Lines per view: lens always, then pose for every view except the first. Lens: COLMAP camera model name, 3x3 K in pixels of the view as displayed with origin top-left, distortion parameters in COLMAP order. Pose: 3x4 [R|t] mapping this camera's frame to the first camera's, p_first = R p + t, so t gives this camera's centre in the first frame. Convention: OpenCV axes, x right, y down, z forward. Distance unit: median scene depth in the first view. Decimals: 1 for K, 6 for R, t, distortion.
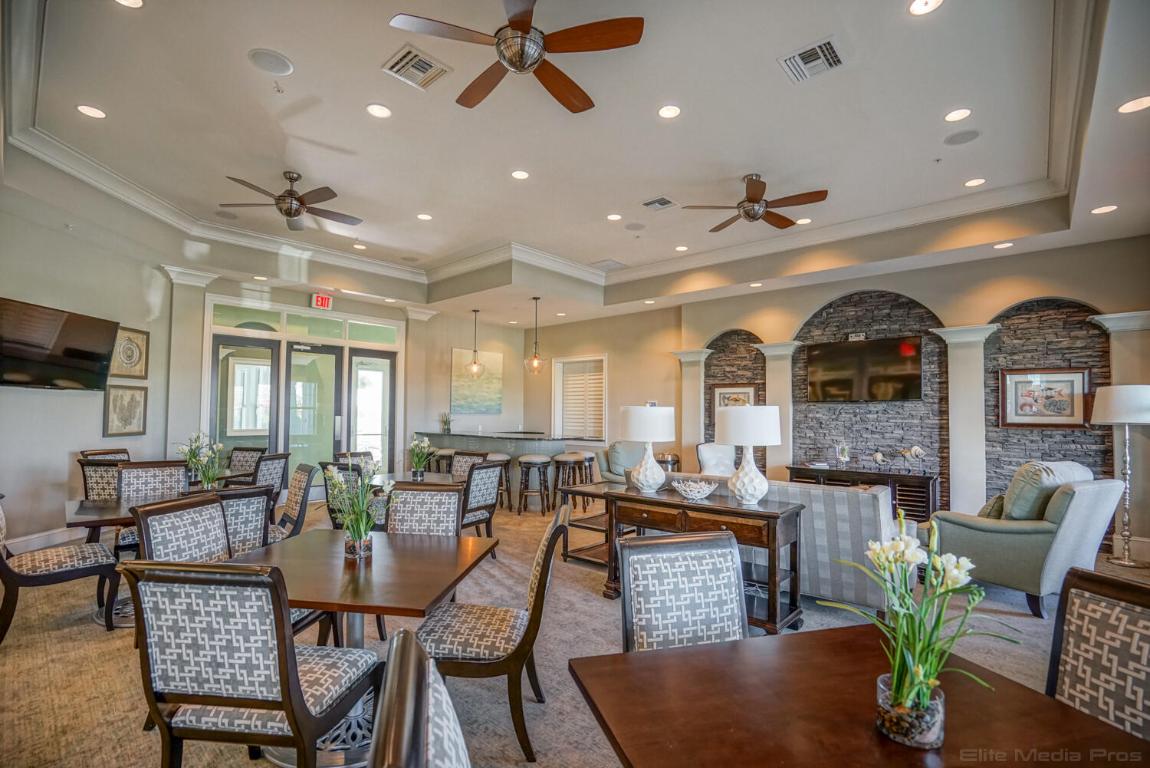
lens RADIAL K [[517.9, 0, 576.8], [0, 517.9, 398.8], [0, 0, 1]] dist [-0.017354, 0.000133]
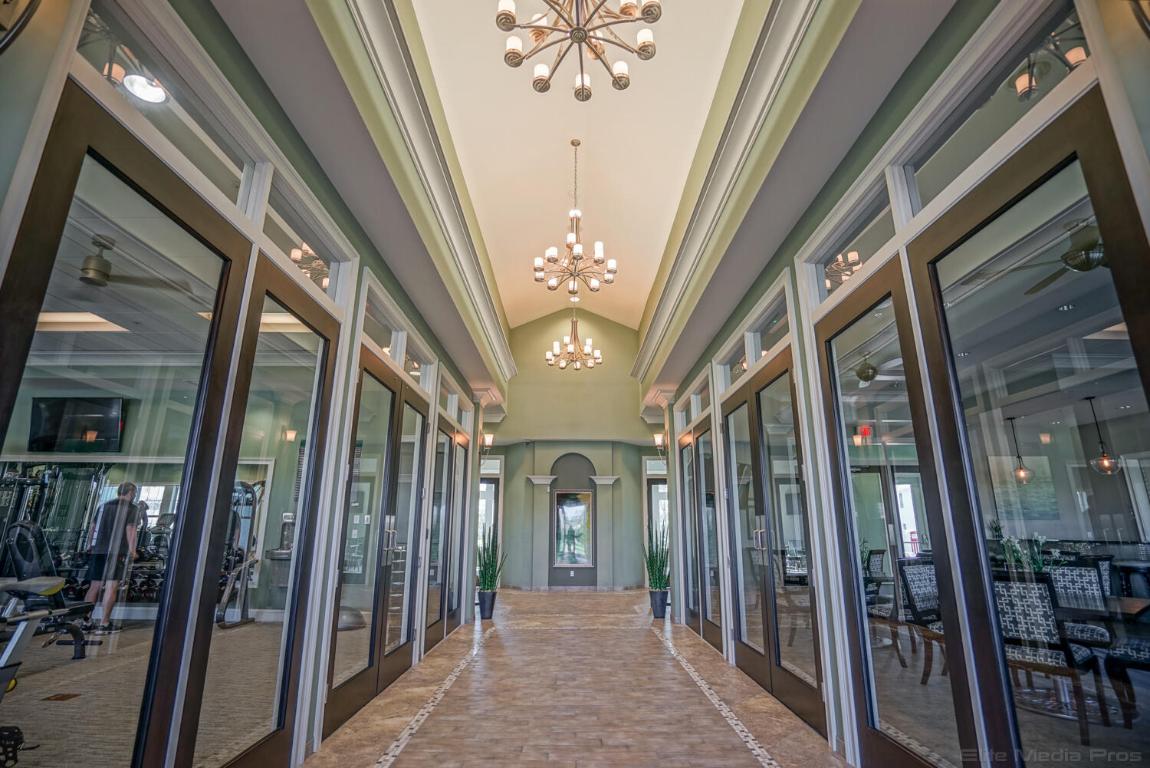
lens RADIAL K [[517.9, 0, 576.8], [0, 517.9, 398.8], [0, 0, 1]] dist [-0.017354, 0.000133]
pose [[0.676952, -0.187096, -0.711850, -0.050923], [0.024393, 0.972324, -0.232359, 0.011810], [0.735623, 0.139932, 0.662781, -0.381903]]
